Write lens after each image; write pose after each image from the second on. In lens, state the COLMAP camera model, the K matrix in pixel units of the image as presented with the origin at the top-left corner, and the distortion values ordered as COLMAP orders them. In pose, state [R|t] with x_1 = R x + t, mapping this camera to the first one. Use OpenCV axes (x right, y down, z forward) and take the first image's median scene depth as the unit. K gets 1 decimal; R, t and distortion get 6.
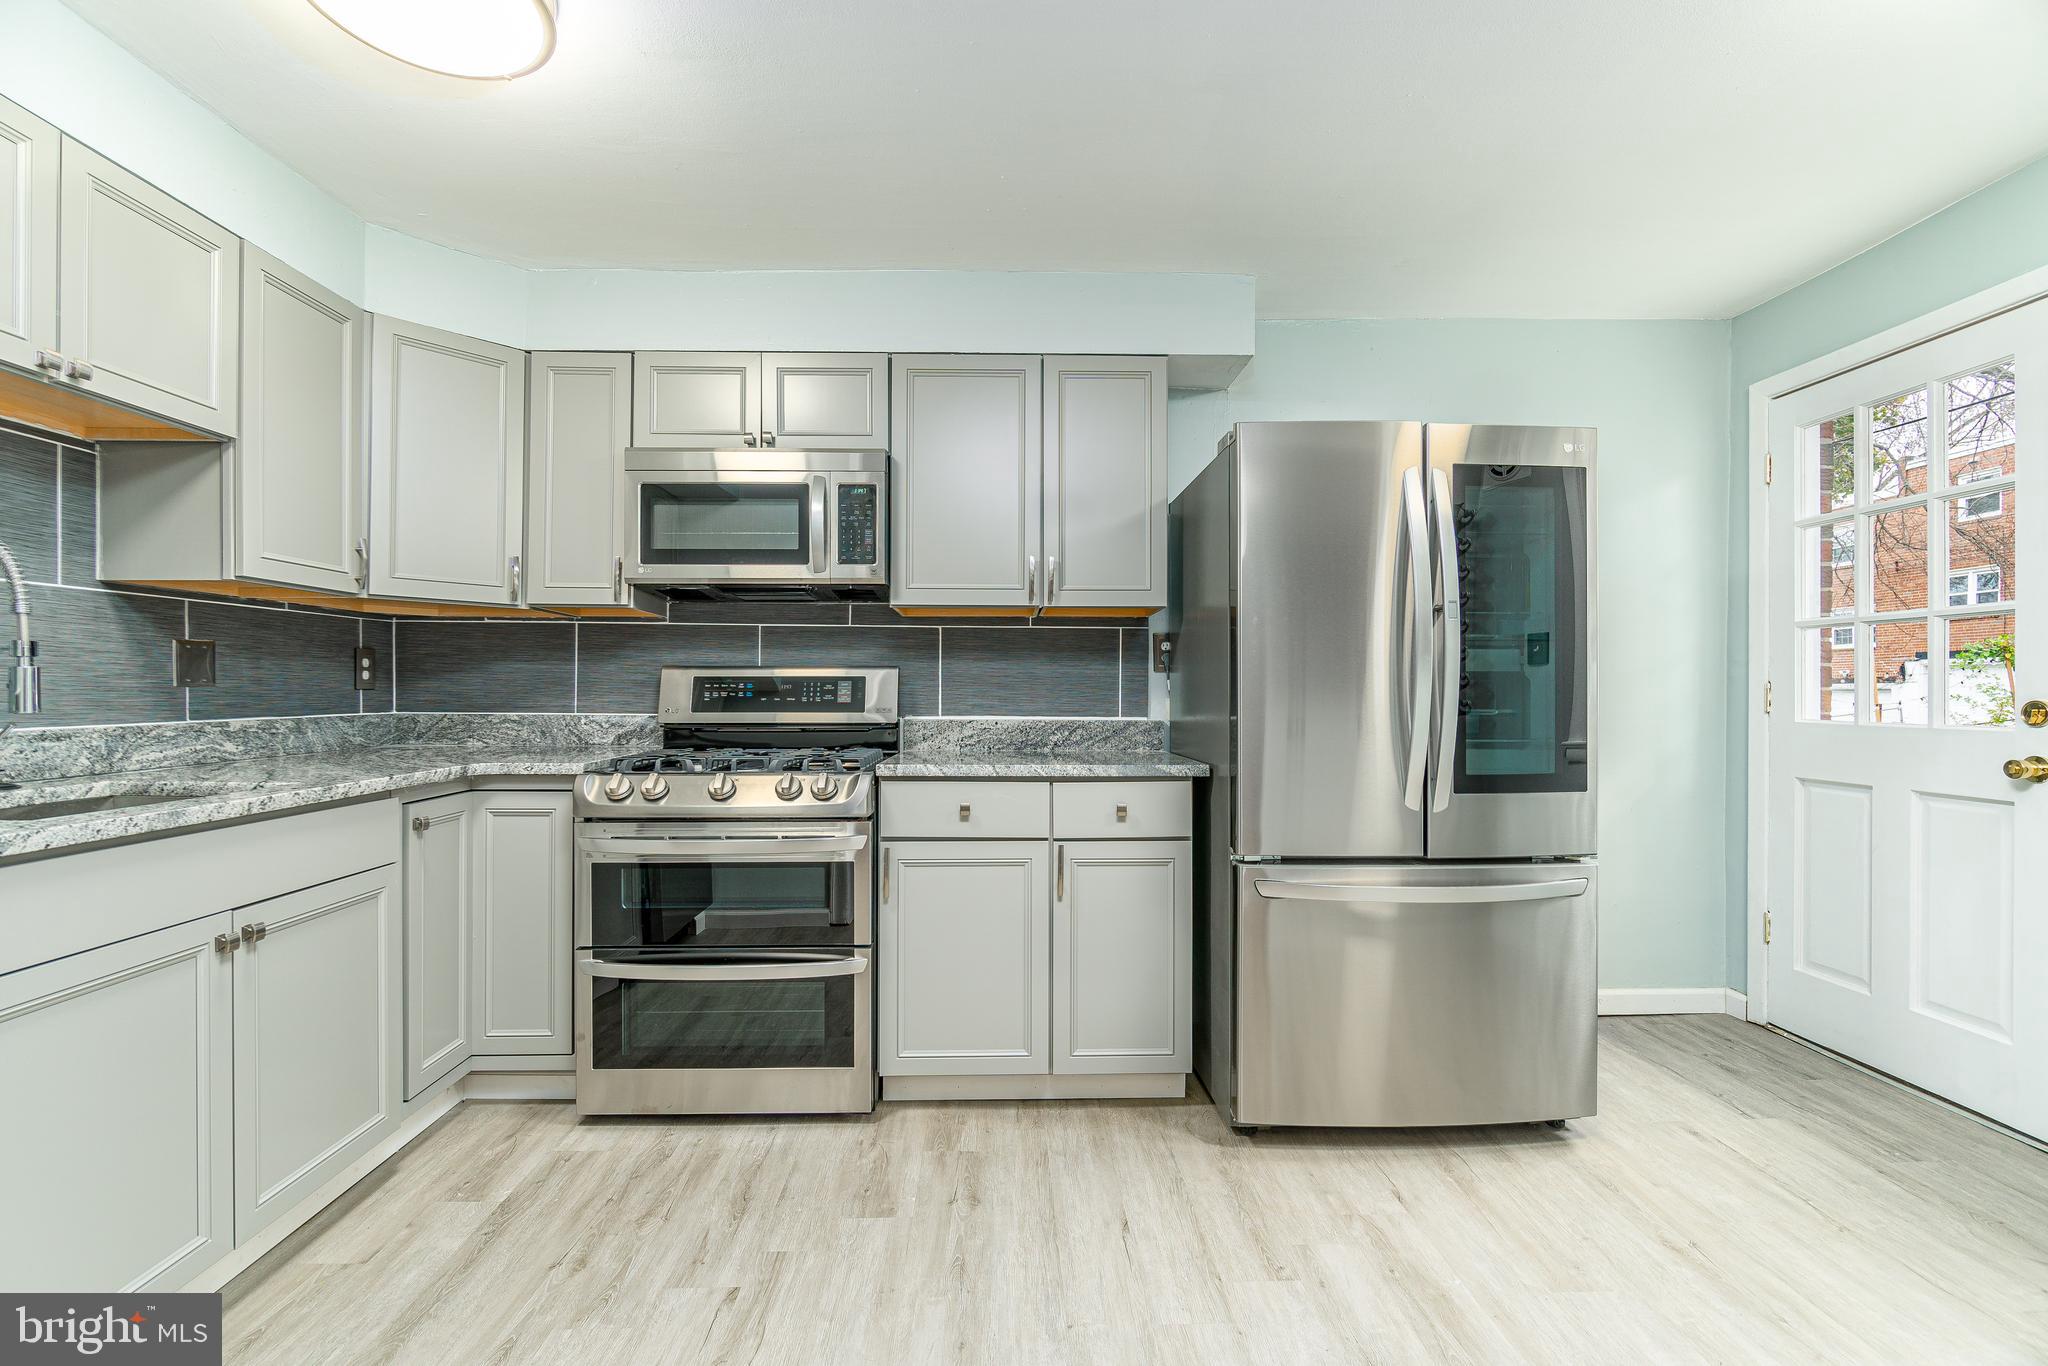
lens RADIAL K [[906.7, 0, 1024.7], [0, 906.7, 690.6], [0, 0, 1]] dist [-0.001179, 0.000096]
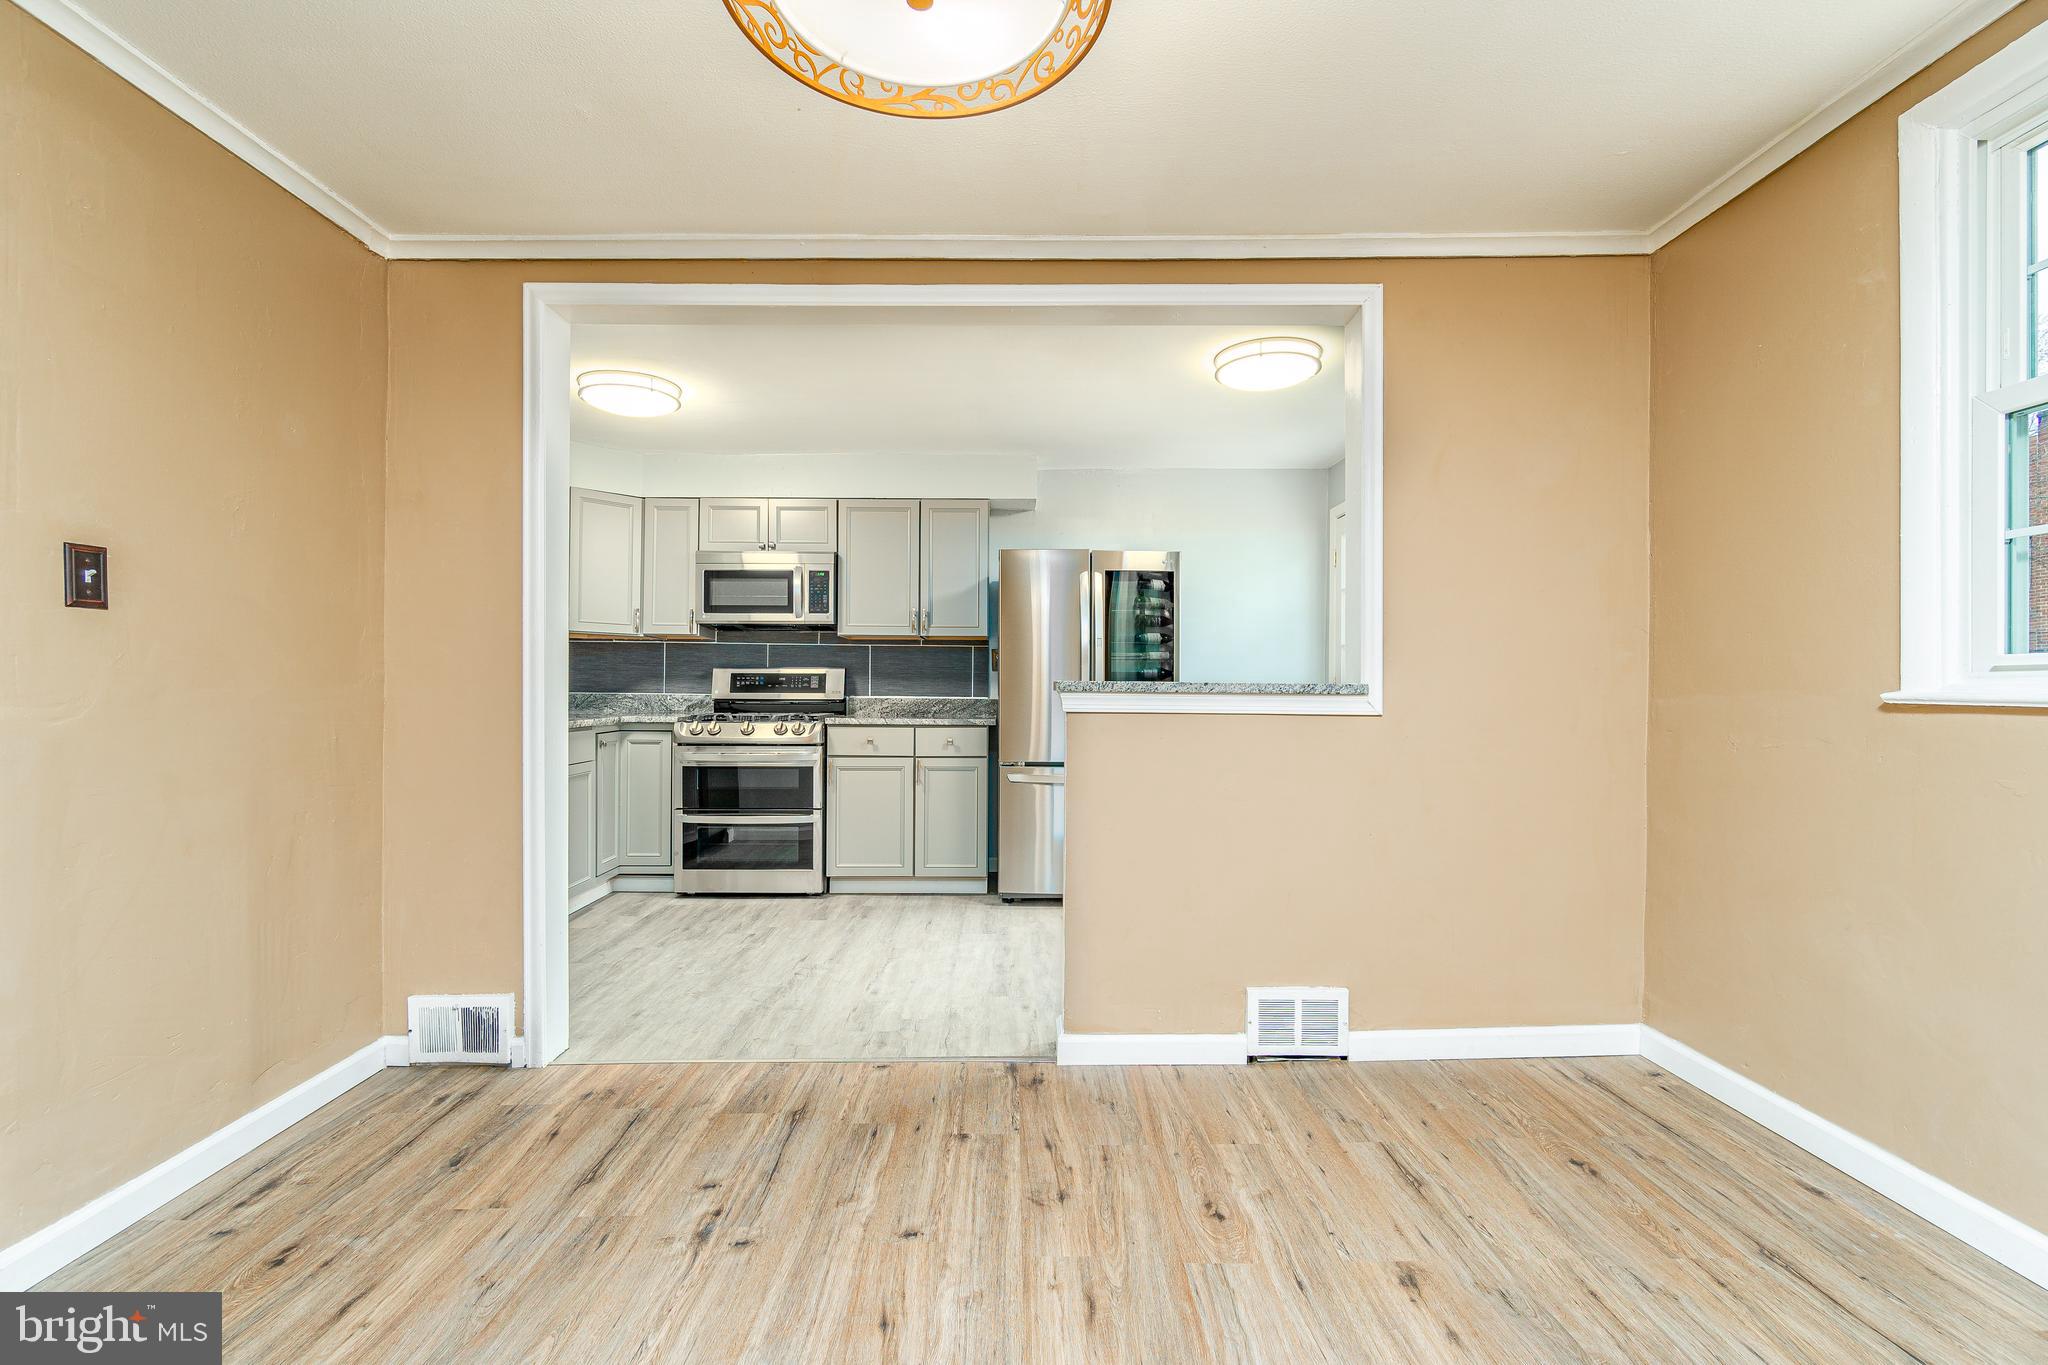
lens RADIAL K [[898.2, 0, 1040.8], [0, 898.2, 692.8], [0, 0, 1]] dist [-0.001311, -0.000080]
pose [[0.999992, 0.003845, 0.000721, 0.300467], [-0.003850, 0.999974, 0.006015, 0.012547], [-0.000698, -0.006018, 0.999982, -0.944685]]
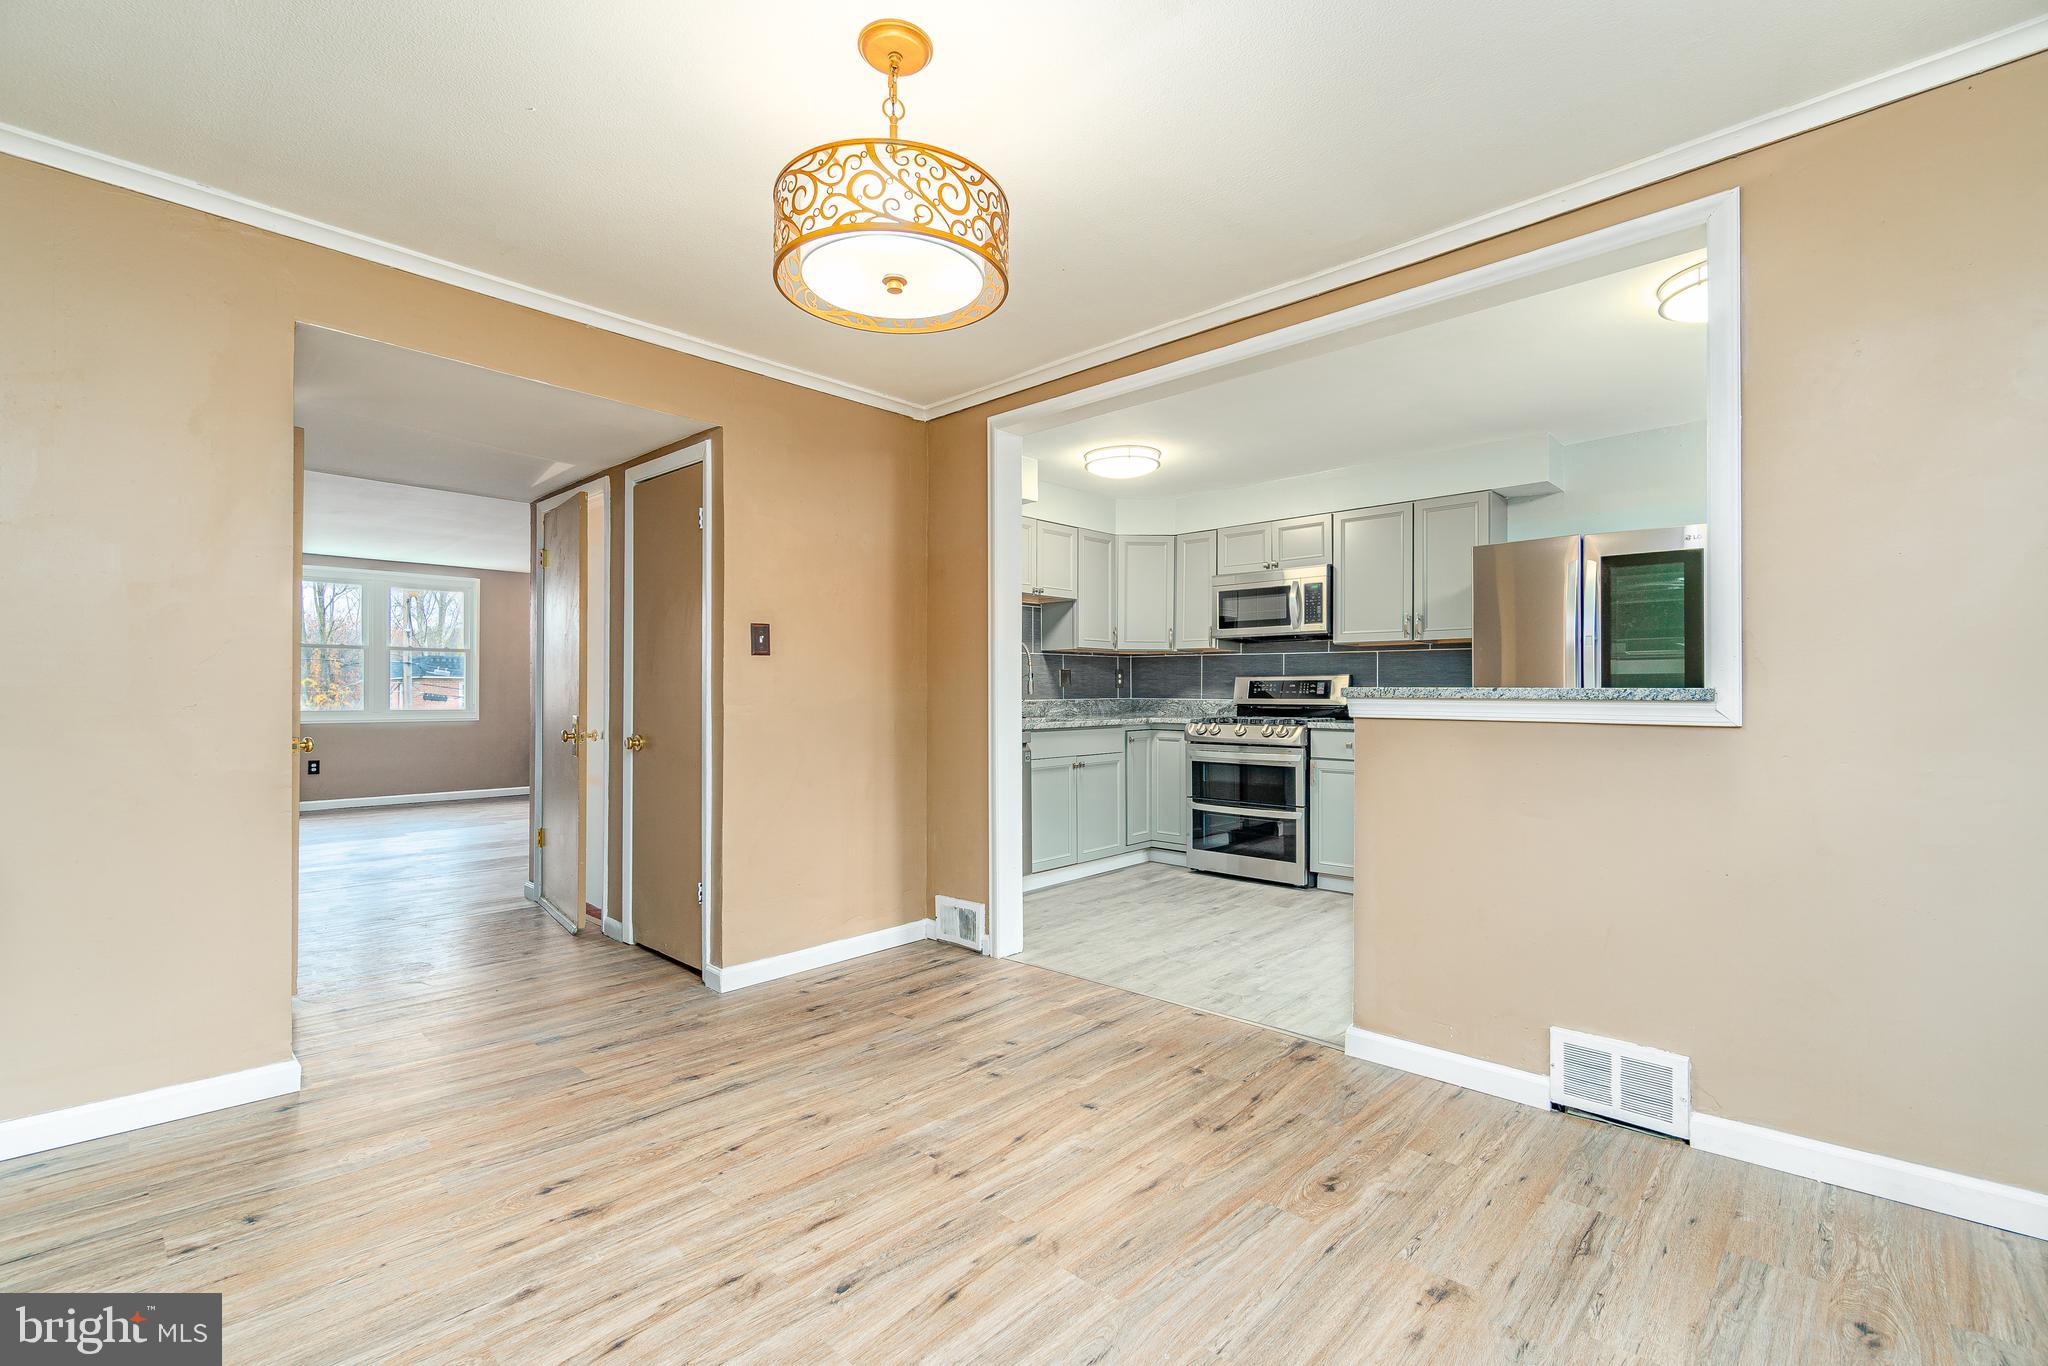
lens RADIAL K [[922.1, 0, 1024.0], [0, 922.1, 683.0], [0, 0, 1]] dist [0.000553, 0.000432]
pose [[0.716154, -0.008337, -0.697892, 0.847099], [0.000406, 0.999933, -0.011530, 0.015133], [0.697942, 0.007974, 0.716110, -0.977837]]
